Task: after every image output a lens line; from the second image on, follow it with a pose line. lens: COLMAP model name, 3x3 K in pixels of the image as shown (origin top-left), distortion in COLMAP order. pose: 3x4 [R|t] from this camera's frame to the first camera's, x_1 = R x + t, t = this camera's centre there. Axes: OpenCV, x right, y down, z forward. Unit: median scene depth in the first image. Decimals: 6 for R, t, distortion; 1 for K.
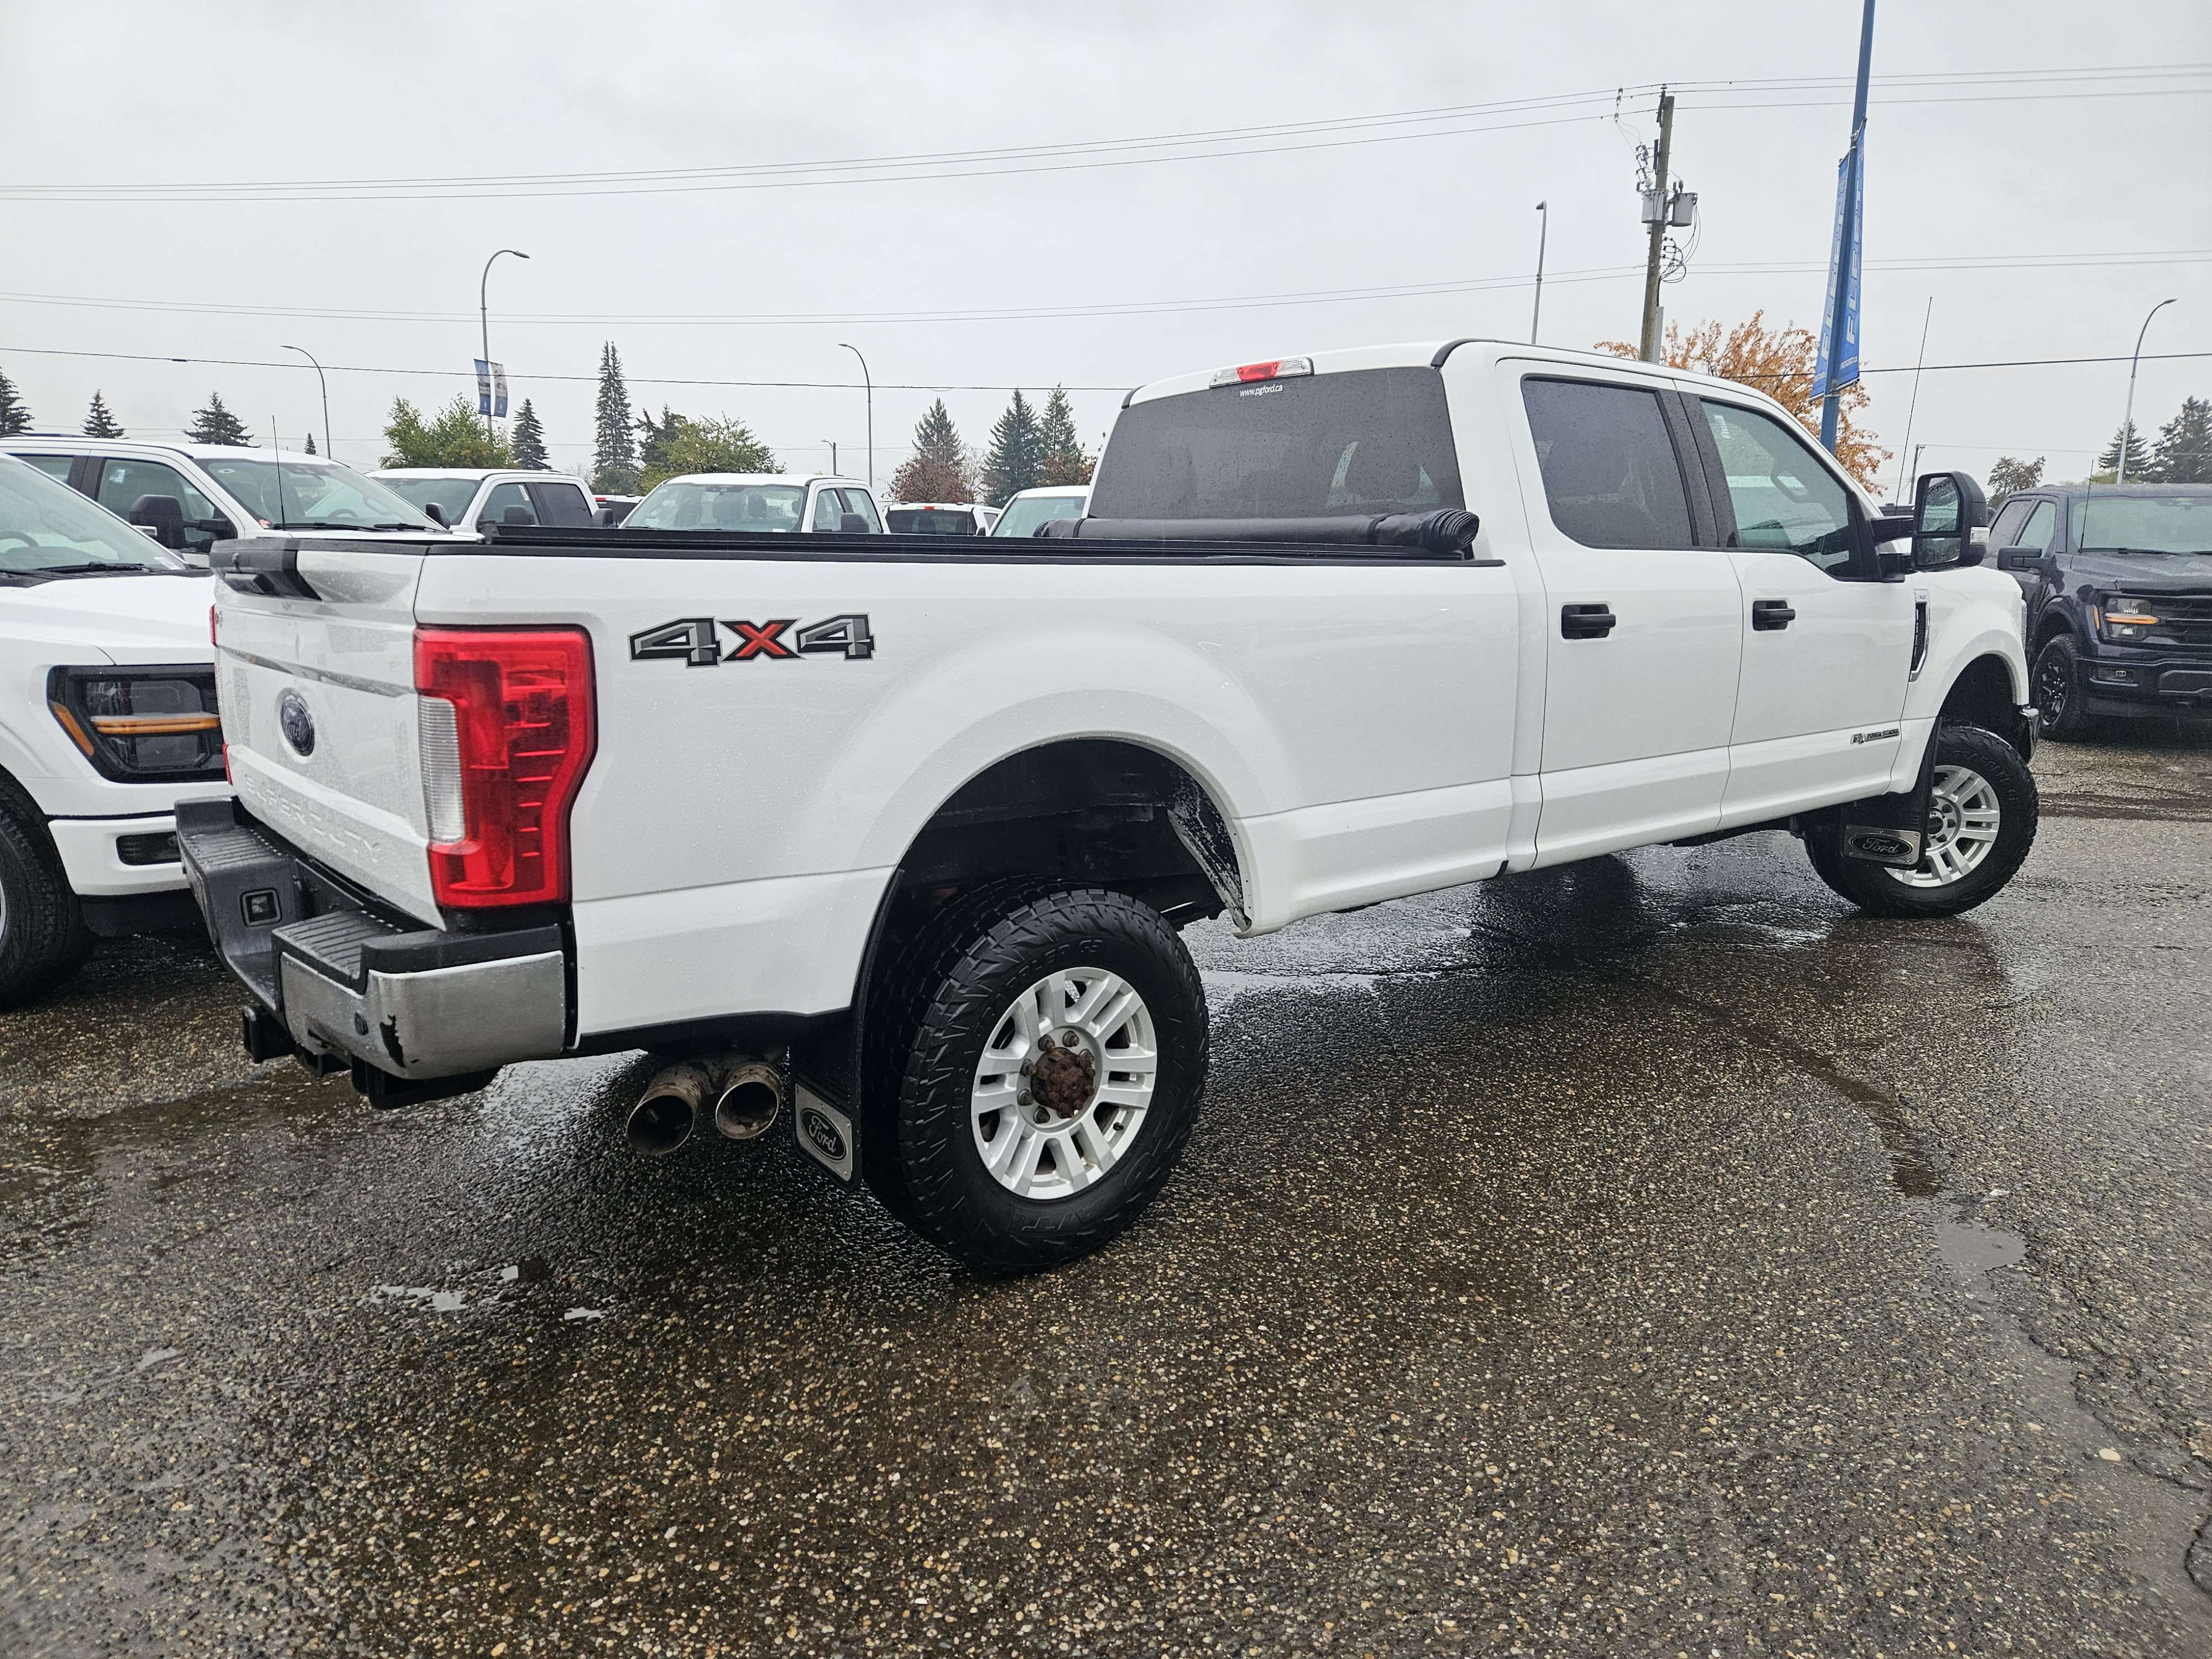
lens RADIAL K [[1563.9, 0, 1088.1], [0, 1563.9, 851.3], [0, 0, 1]] dist [0.062792, 0.002375]
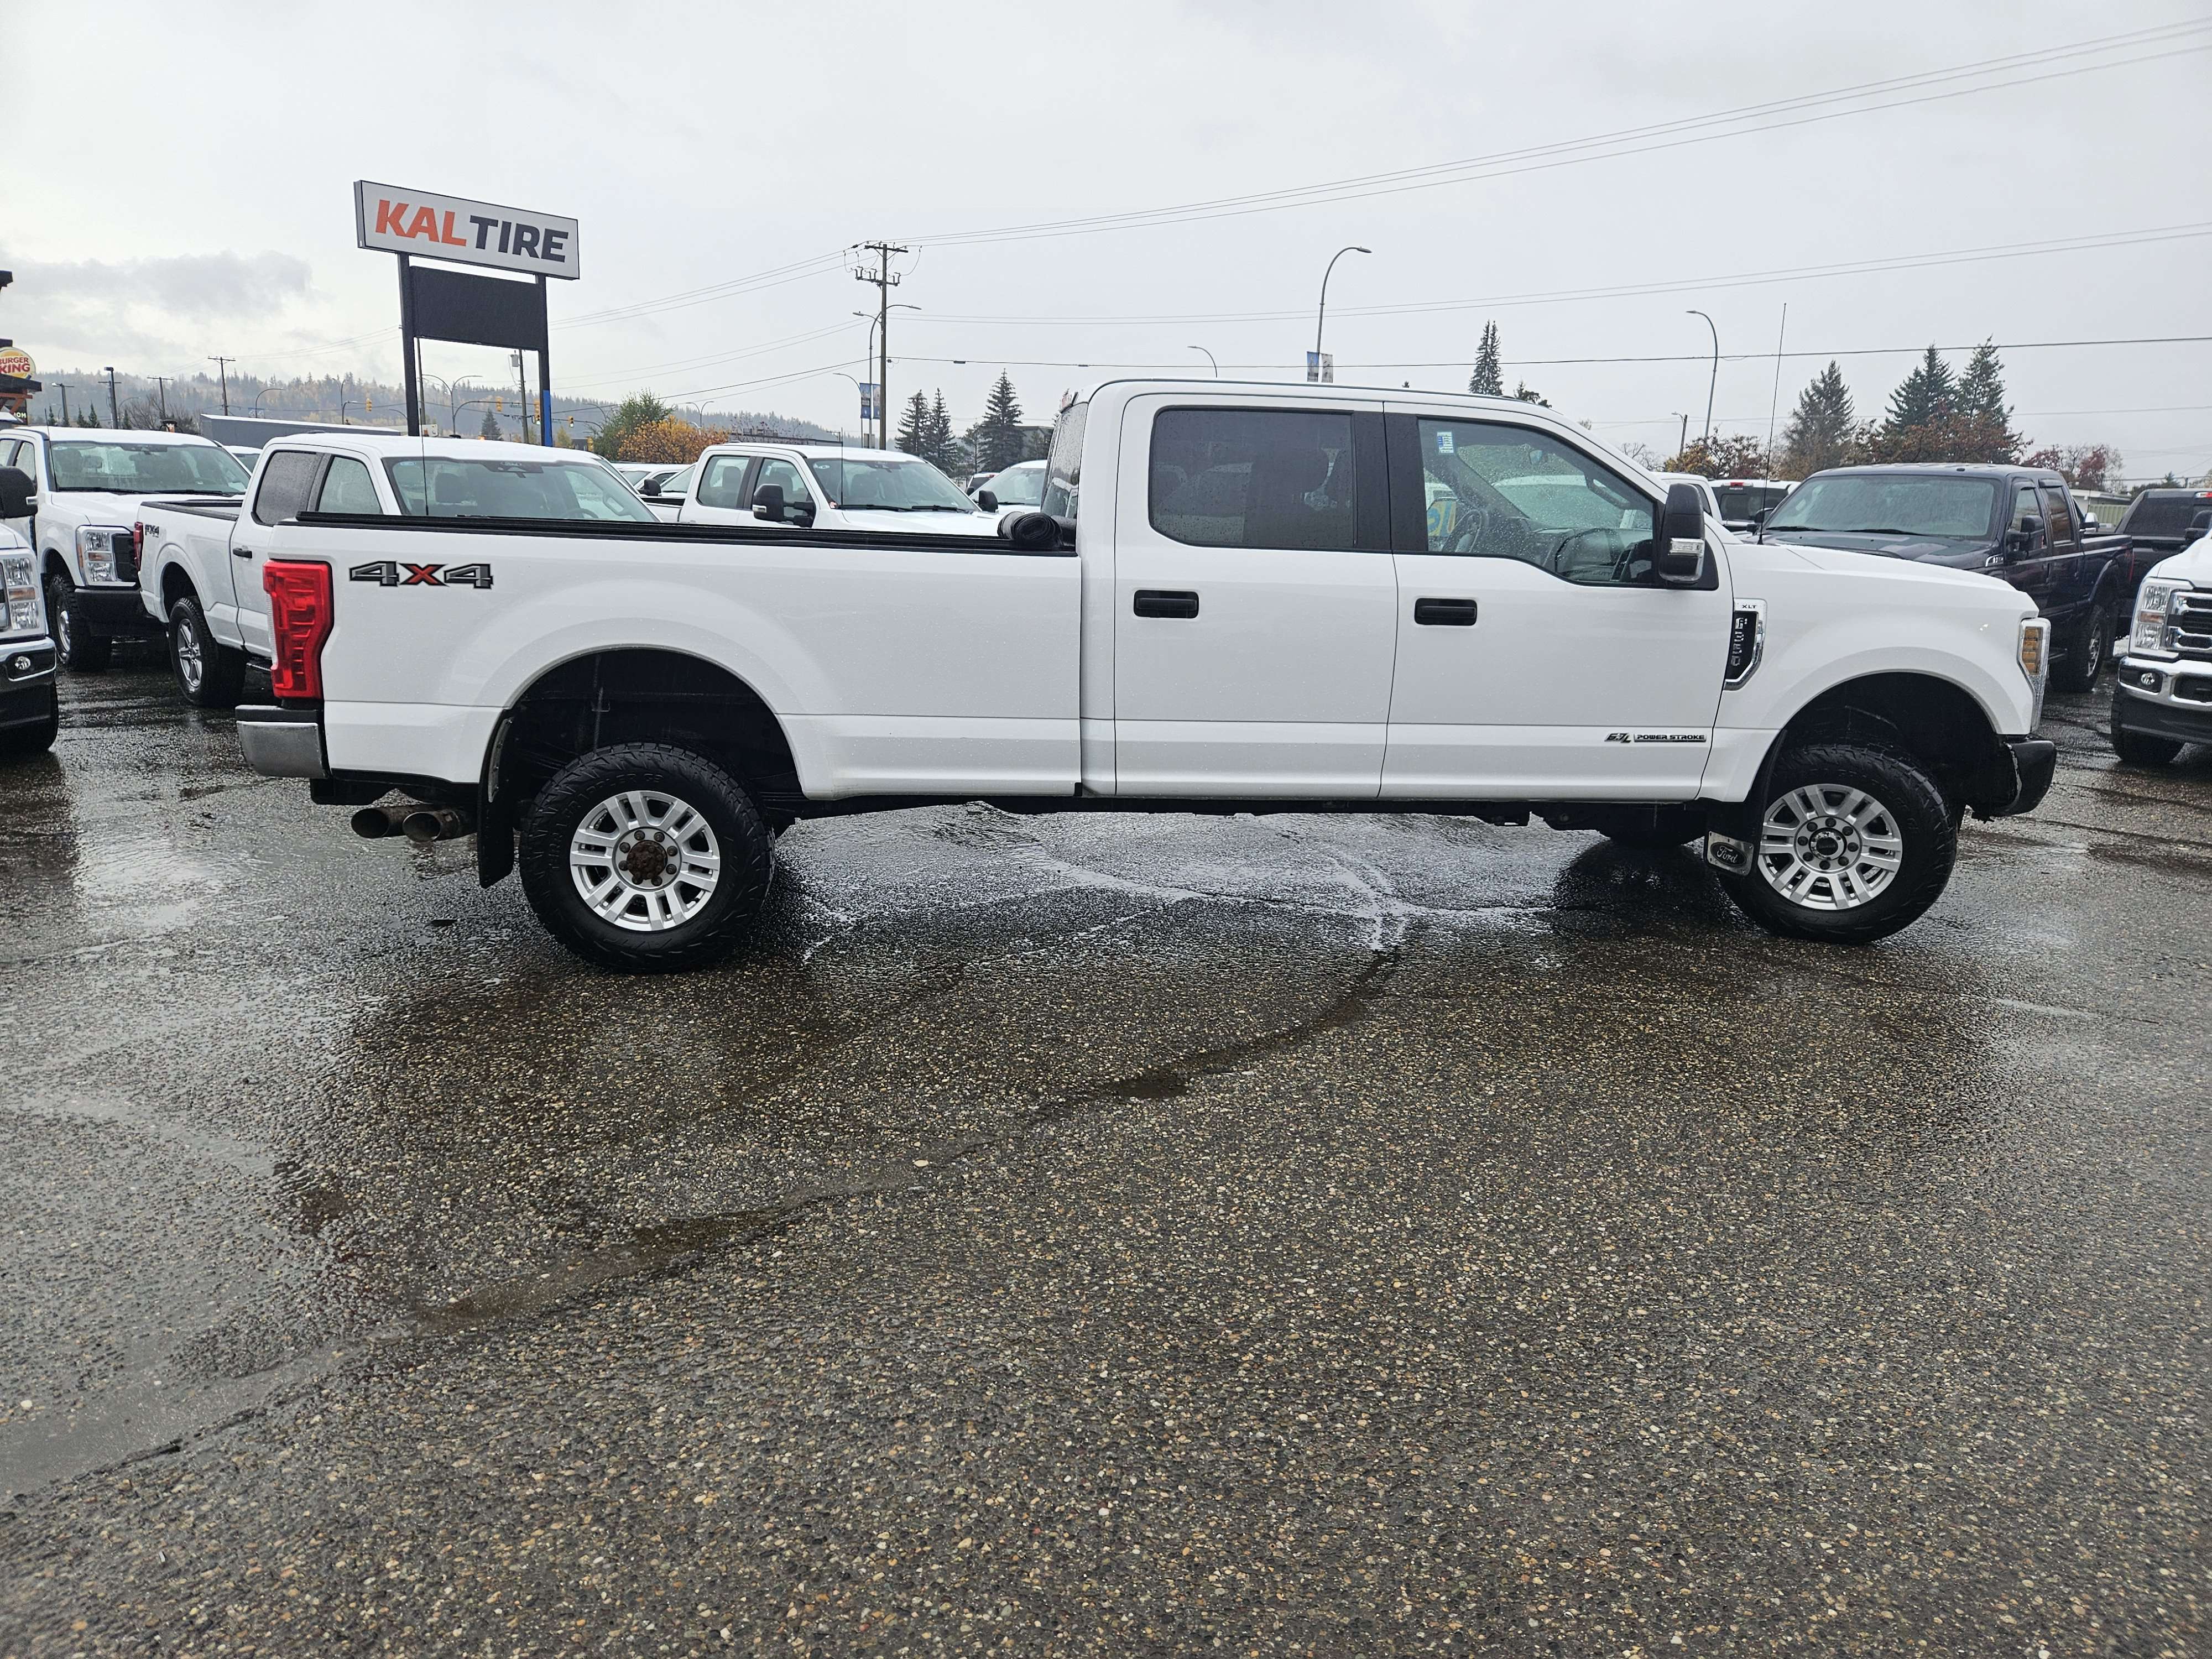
lens RADIAL K [[1573.6, 0, 1050.8], [0, 1573.6, 838.0], [0, 0, 1]] dist [0.093233, -0.073696]
pose [[0.817449, 0.134901, -0.559982, 0.996581], [-0.131285, 0.990234, 0.046904, -0.006754], [0.560841, 0.035176, 0.827176, -0.099373]]
